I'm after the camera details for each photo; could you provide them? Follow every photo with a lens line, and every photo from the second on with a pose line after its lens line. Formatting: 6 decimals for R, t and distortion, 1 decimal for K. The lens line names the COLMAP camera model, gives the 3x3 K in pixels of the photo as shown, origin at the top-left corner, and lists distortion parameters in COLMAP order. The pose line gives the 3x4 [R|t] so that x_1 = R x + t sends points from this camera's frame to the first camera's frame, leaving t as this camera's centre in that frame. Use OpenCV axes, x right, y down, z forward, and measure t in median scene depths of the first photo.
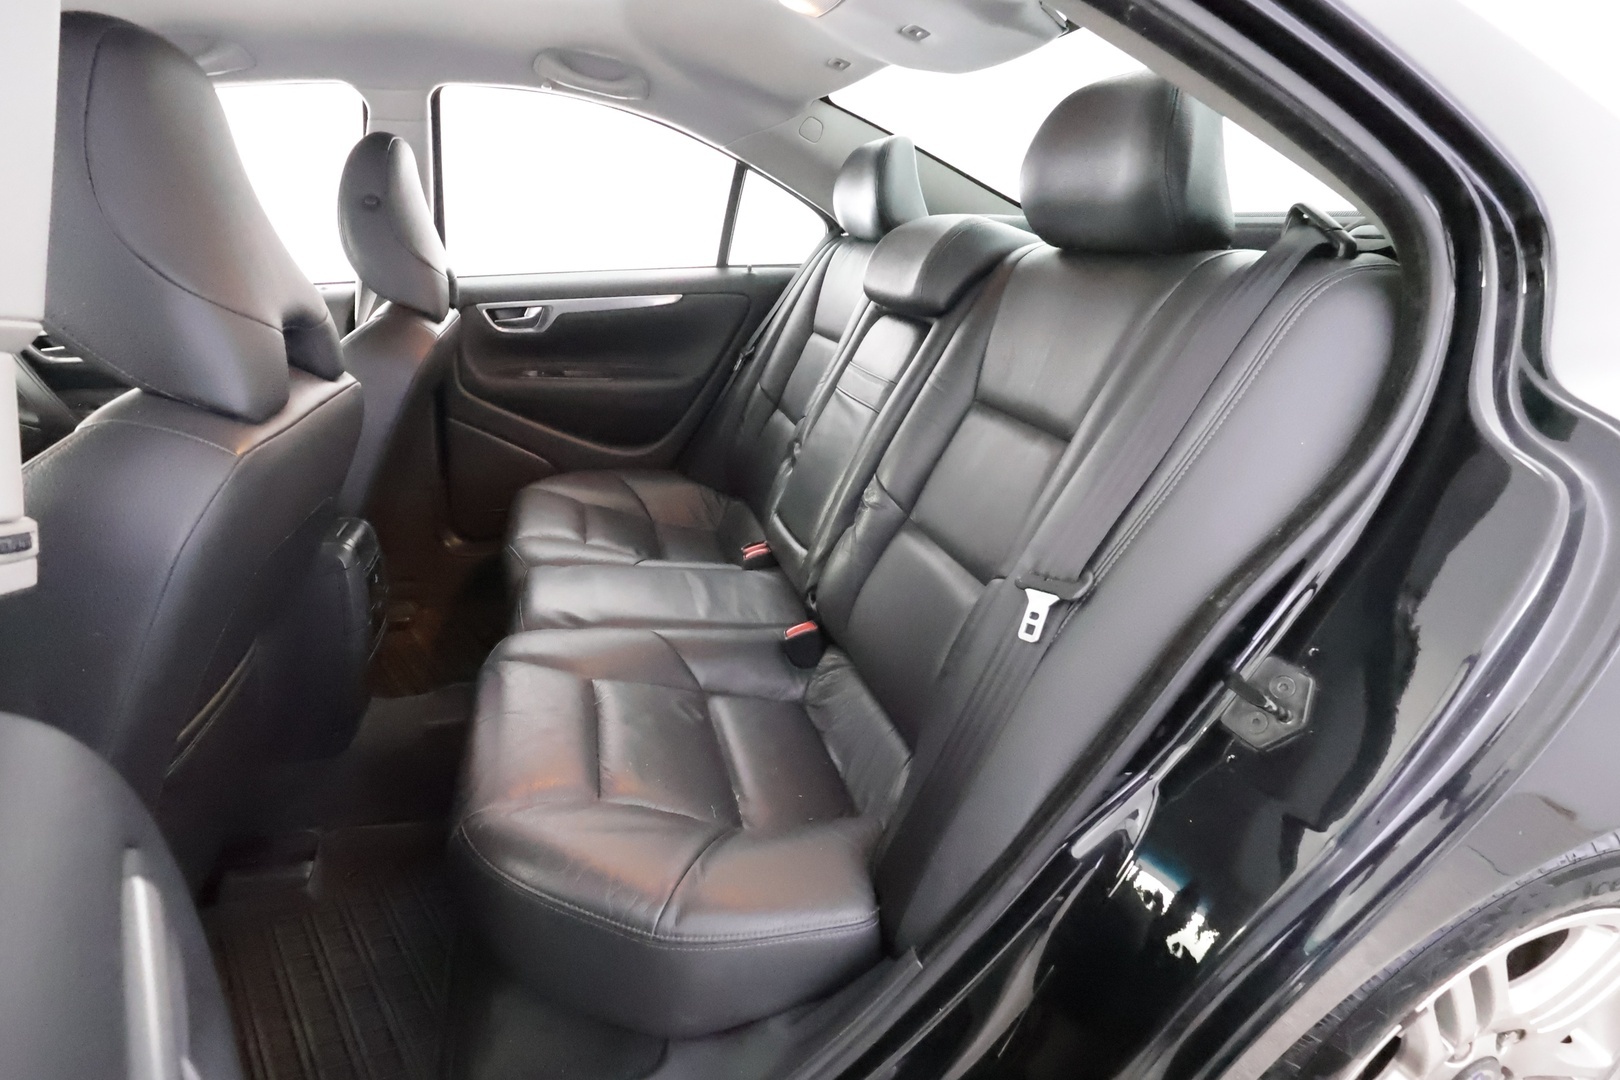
lens RADIAL K [[769.3, 0, 821.2], [0, 769.3, 535.4], [0, 0, 1]] dist [-0.005485, 0.002442]
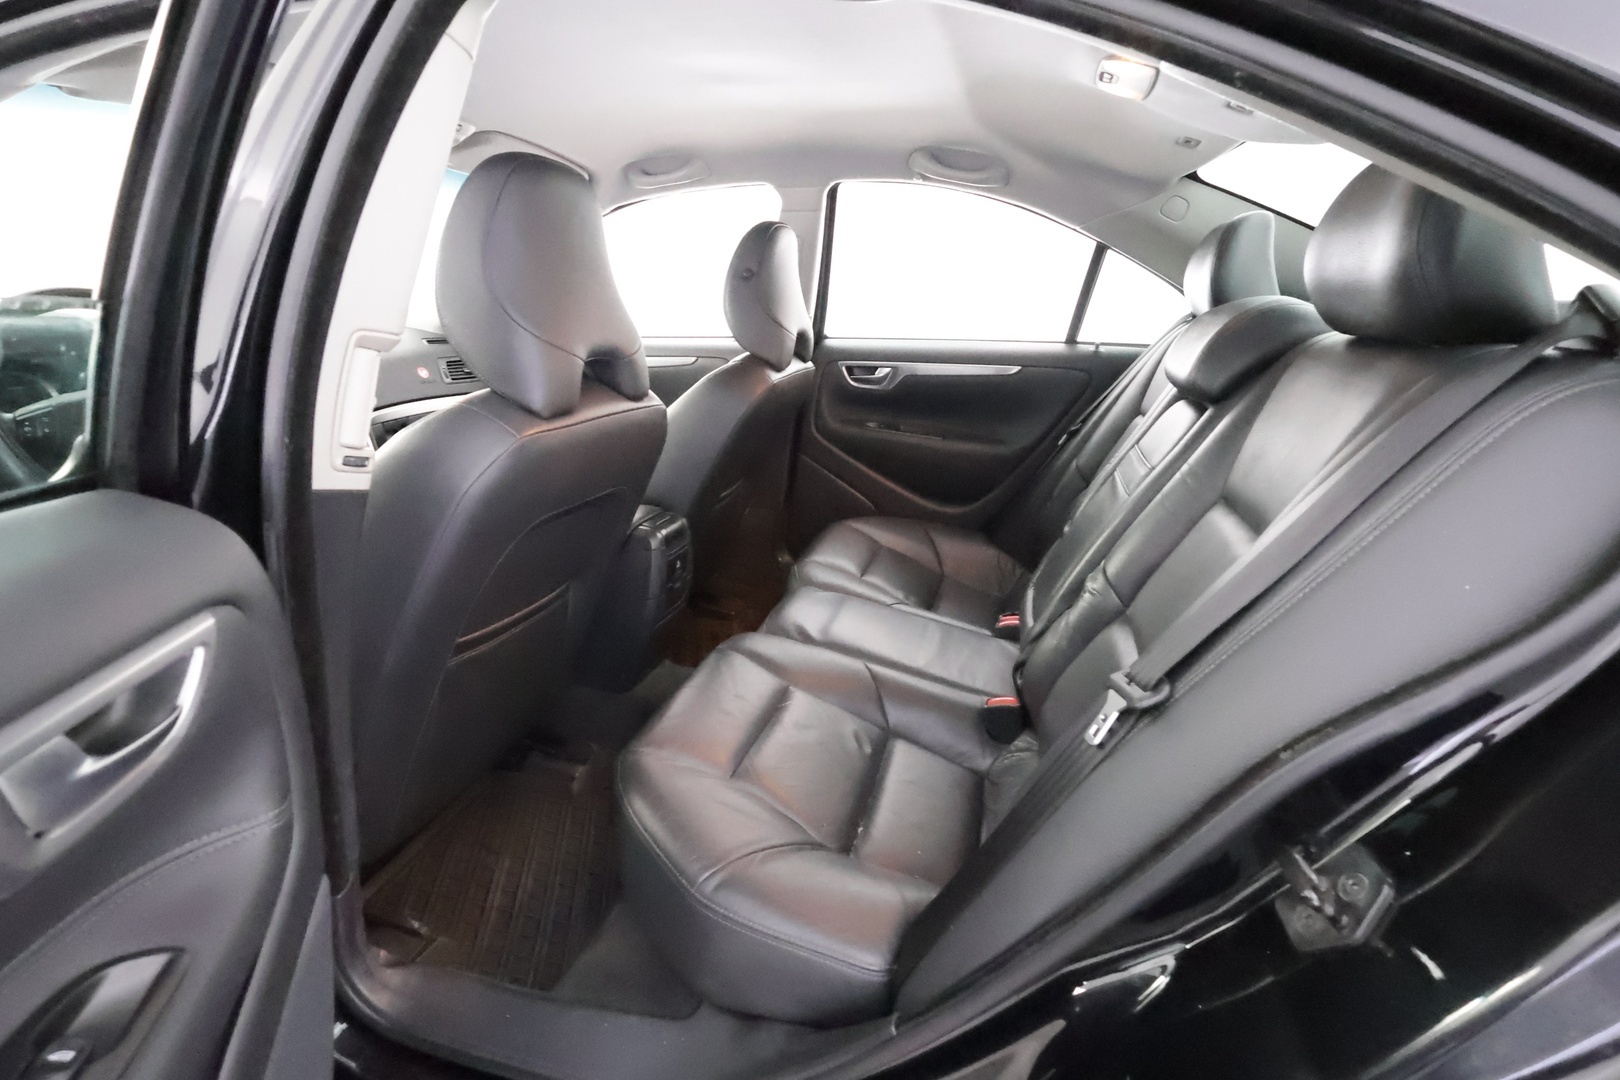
lens RADIAL K [[769.3, 0, 816.5], [0, 769.3, 538.0], [0, 0, 1]] dist [-0.005485, 0.002442]
pose [[0.851244, 0.180713, -0.492673, 0.166934], [-0.222614, 0.974528, -0.027175, -0.001306], [0.475213, 0.132808, 0.869790, 0.007808]]
